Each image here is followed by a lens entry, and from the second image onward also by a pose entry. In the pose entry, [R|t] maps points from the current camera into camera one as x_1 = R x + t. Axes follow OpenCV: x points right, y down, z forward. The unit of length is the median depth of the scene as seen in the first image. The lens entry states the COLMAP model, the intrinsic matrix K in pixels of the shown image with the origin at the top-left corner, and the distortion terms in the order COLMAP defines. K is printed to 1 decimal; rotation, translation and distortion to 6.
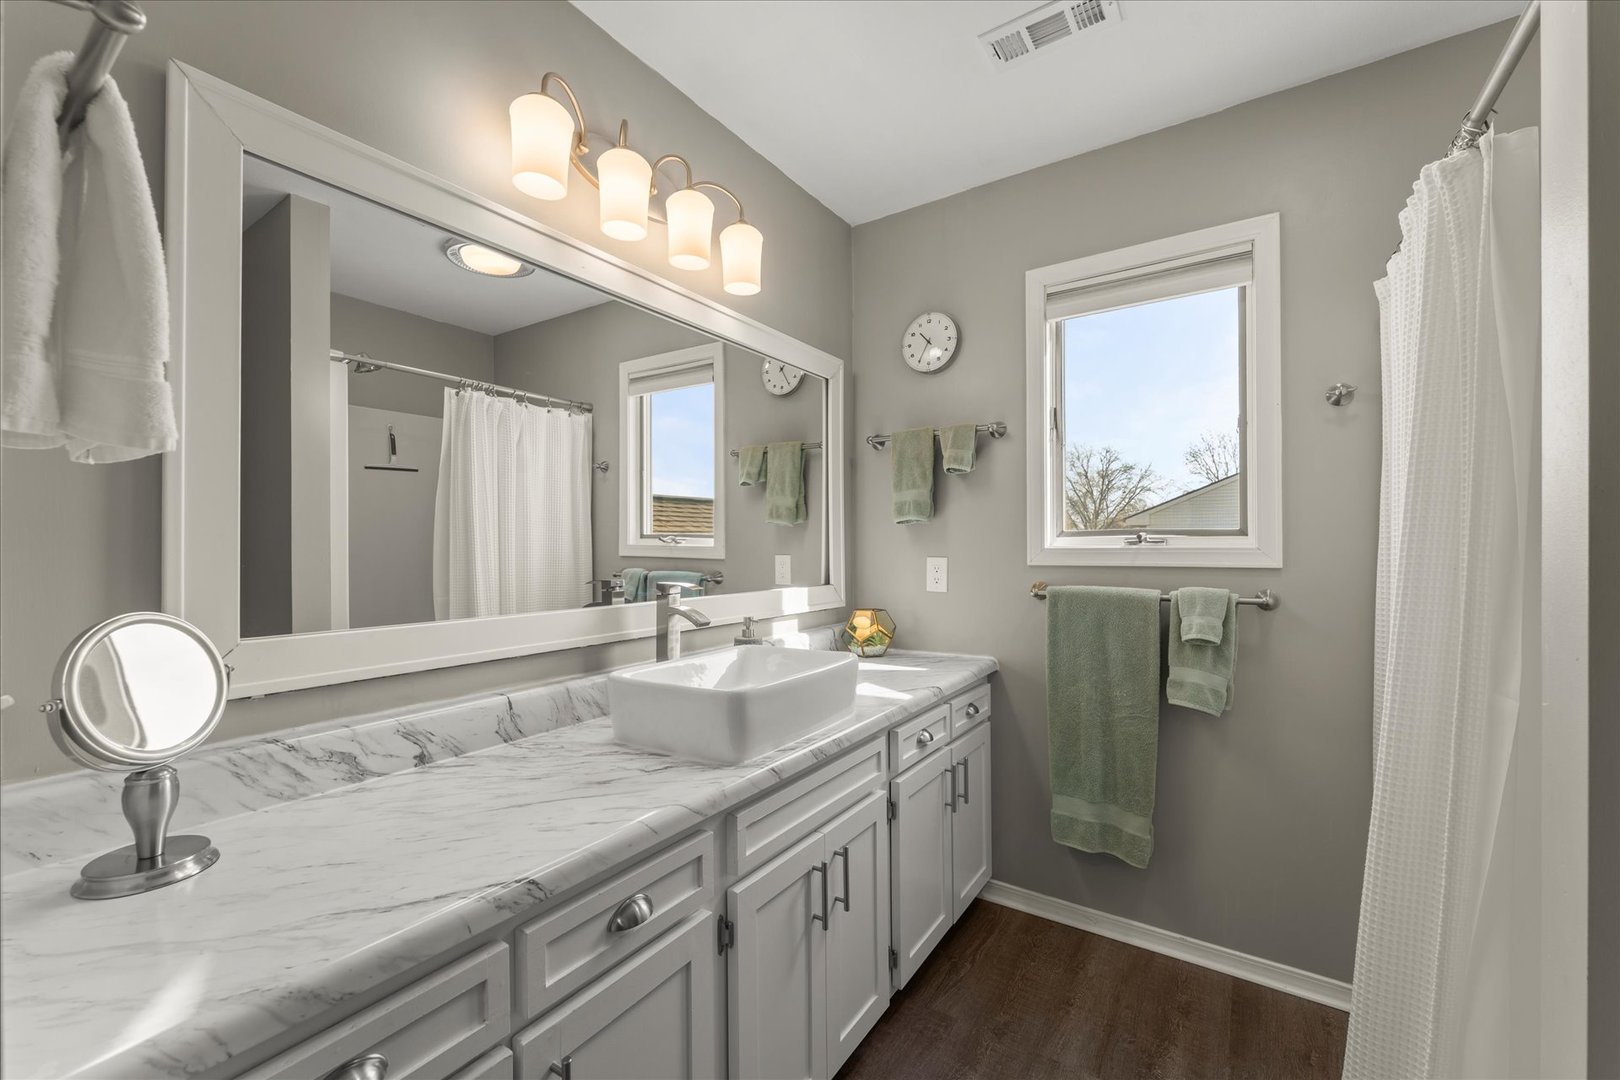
lens RADIAL K [[650.0, 0, 809.9], [0, 650.0, 534.4], [0, 0, 1]] dist [-0.000604, -0.000247]
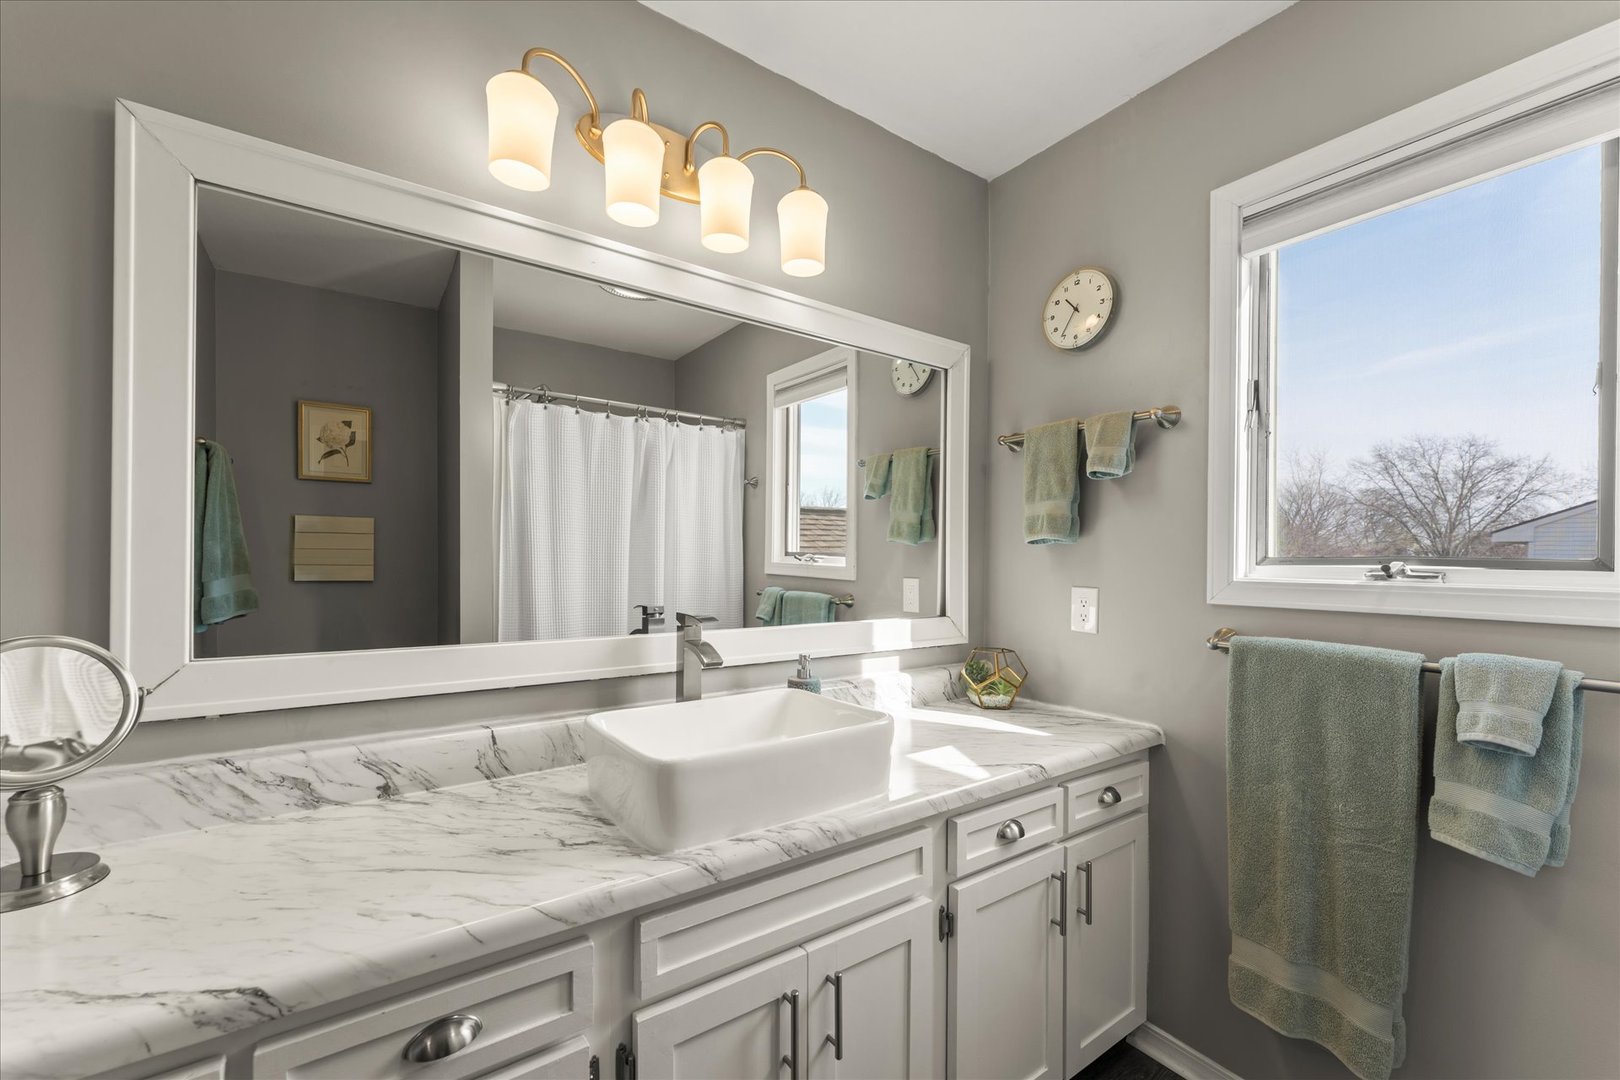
lens RADIAL K [[651.1, 0, 811.1], [0, 651.1, 554.8], [0, 0, 1]] dist [-0.000299, -0.000747]
pose [[0.935072, 0.011820, -0.354260, 0.213794], [-0.008258, 0.999899, 0.011565, -0.013270], [0.354360, -0.007888, 0.935076, 0.208274]]
